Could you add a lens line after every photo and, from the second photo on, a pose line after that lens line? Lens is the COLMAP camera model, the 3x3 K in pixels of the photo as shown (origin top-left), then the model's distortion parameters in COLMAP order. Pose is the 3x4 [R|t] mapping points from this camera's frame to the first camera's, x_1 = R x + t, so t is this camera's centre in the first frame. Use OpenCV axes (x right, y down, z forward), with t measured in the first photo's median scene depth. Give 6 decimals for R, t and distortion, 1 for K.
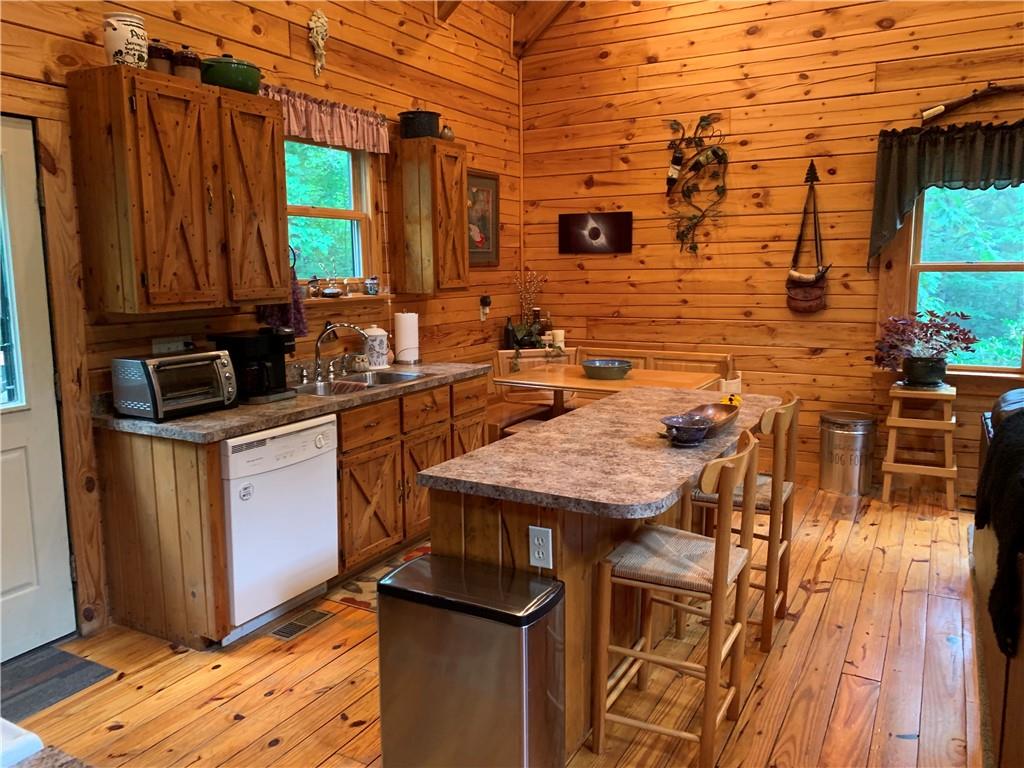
lens RADIAL K [[784.7, 0, 520.5], [0, 784.7, 378.6], [0, 0, 1]] dist [0.044492, -0.045333]
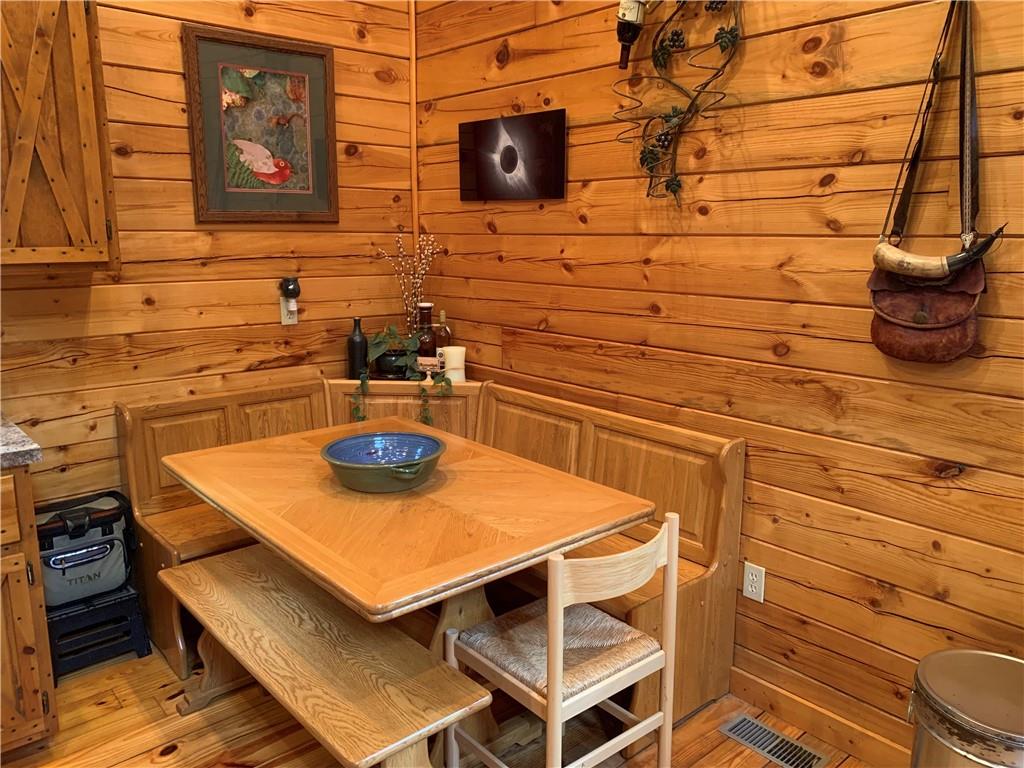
lens RADIAL K [[784.7, 0, 514.7], [0, 784.7, 376.9], [0, 0, 1]] dist [0.044492, -0.045333]
pose [[0.936630, 0.078820, -0.341338, 0.308813], [-0.064143, 0.996474, 0.054094, -0.083679], [0.344398, -0.028771, 0.938383, 0.589642]]
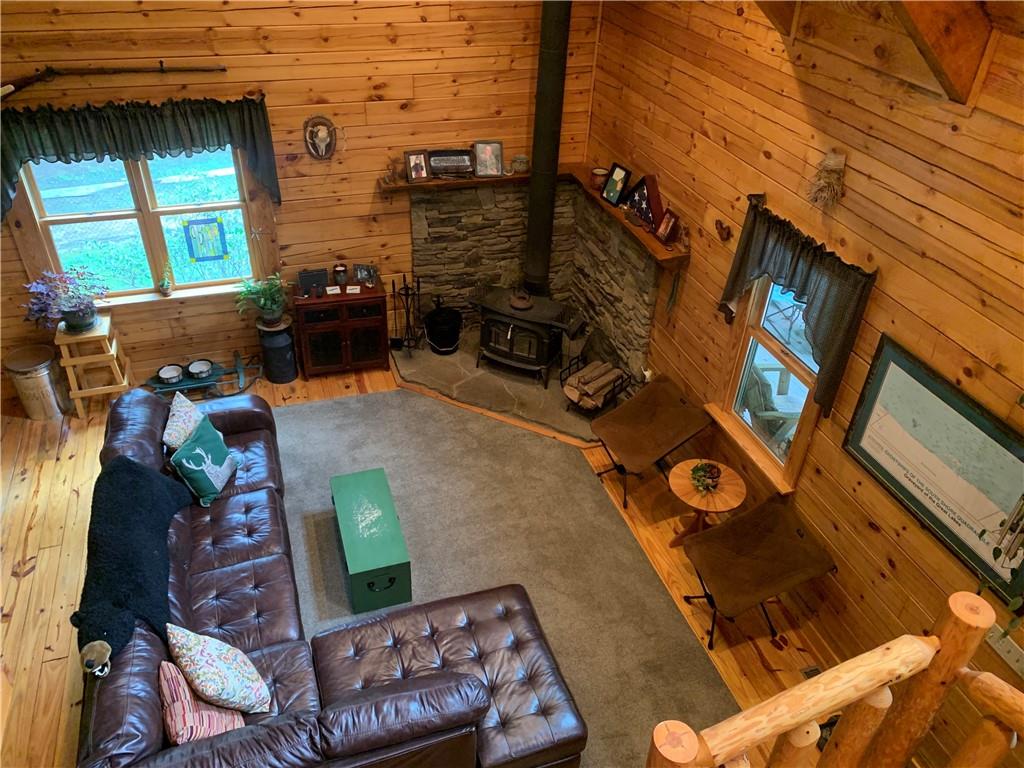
lens RADIAL K [[784.7, 0, 503.3], [0, 784.7, 385.4], [0, 0, 1]] dist [0.044492, -0.045333]
pose [[0.692179, -0.394851, 0.604136, 0.166853], [0.062775, 0.866837, 0.494624, -0.424772], [-0.718990, -0.304443, 0.624794, -0.228656]]
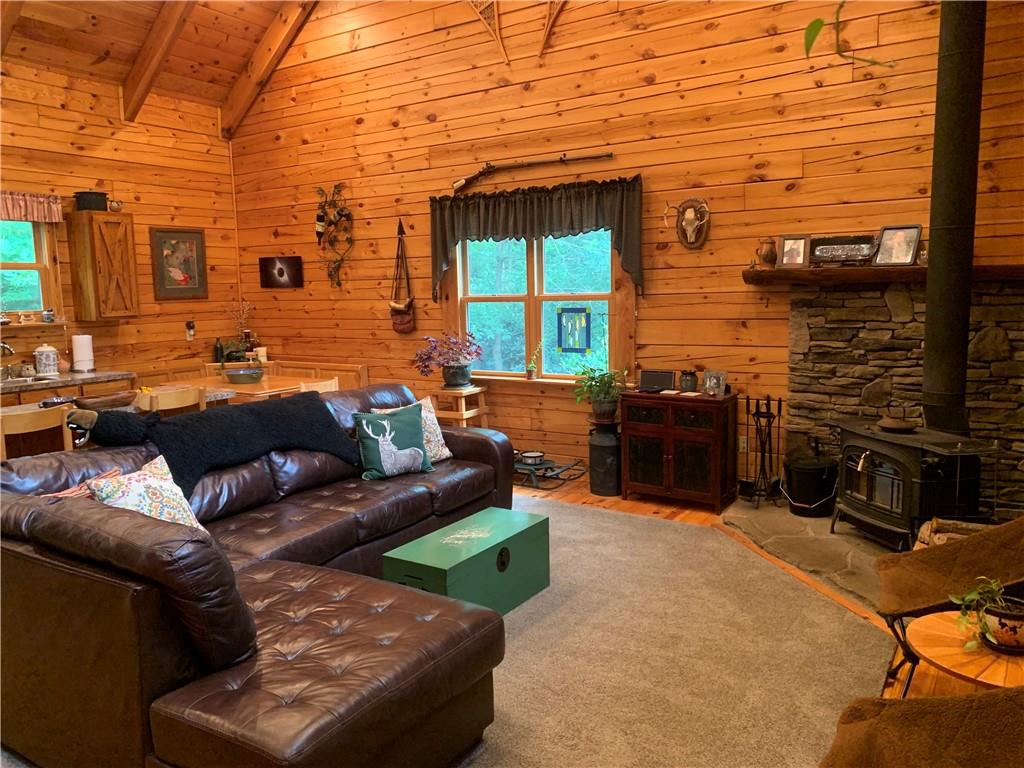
lens RADIAL K [[784.7, 0, 498.4], [0, 784.7, 378.3], [0, 0, 1]] dist [0.044492, -0.045333]
pose [[0.995994, -0.002545, -0.089384, 0.628491], [0.000200, 0.999656, -0.026237, 0.025487], [0.089420, 0.026115, 0.995652, -0.280788]]
